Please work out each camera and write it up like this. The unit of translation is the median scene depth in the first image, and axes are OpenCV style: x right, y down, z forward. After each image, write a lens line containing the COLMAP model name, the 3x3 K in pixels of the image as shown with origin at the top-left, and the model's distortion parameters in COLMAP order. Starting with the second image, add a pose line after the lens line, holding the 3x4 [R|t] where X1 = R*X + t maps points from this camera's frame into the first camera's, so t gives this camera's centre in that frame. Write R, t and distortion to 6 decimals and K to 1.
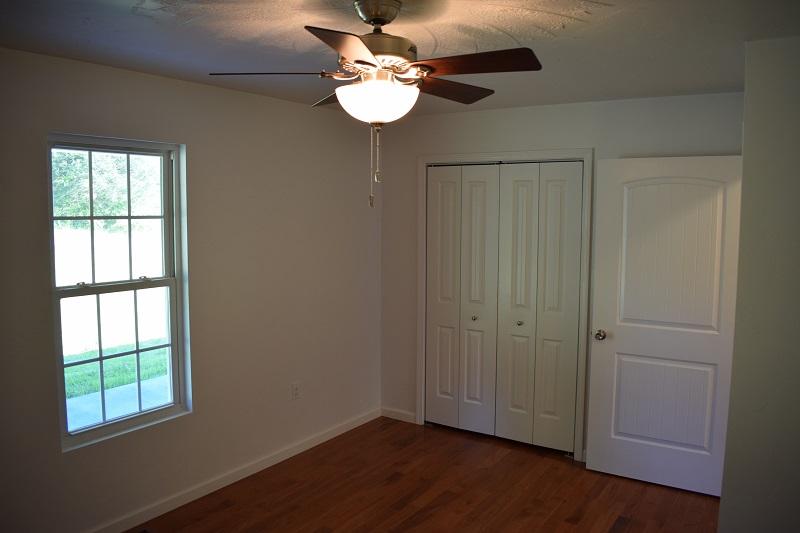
lens RADIAL K [[628.1, 0, 407.9], [0, 628.1, 268.9], [0, 0, 1]] dist [-0.086234, 0.001330]
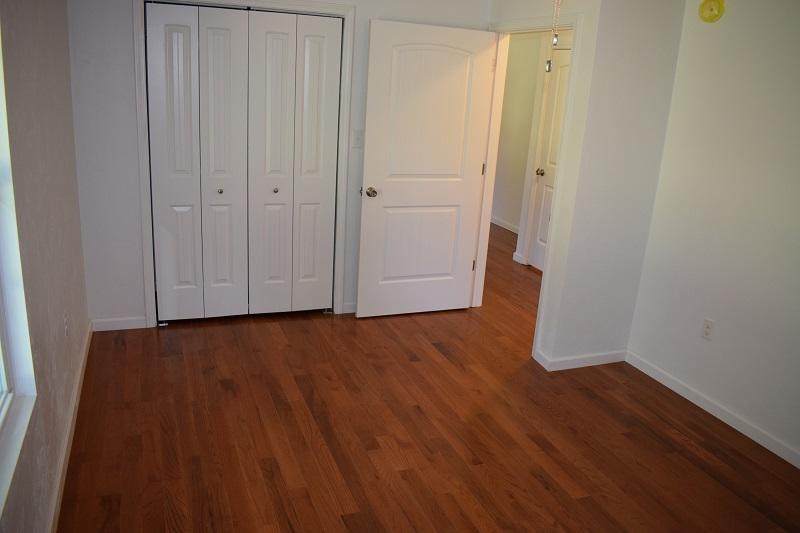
lens RADIAL K [[628.1, 0, 406.0], [0, 628.1, 265.9], [0, 0, 1]] dist [-0.086234, 0.001330]
pose [[0.569730, -0.209628, 0.794647, -0.506612], [0.016681, 0.969672, 0.243840, -0.030467], [-0.821663, -0.125667, 0.555948, 0.323495]]
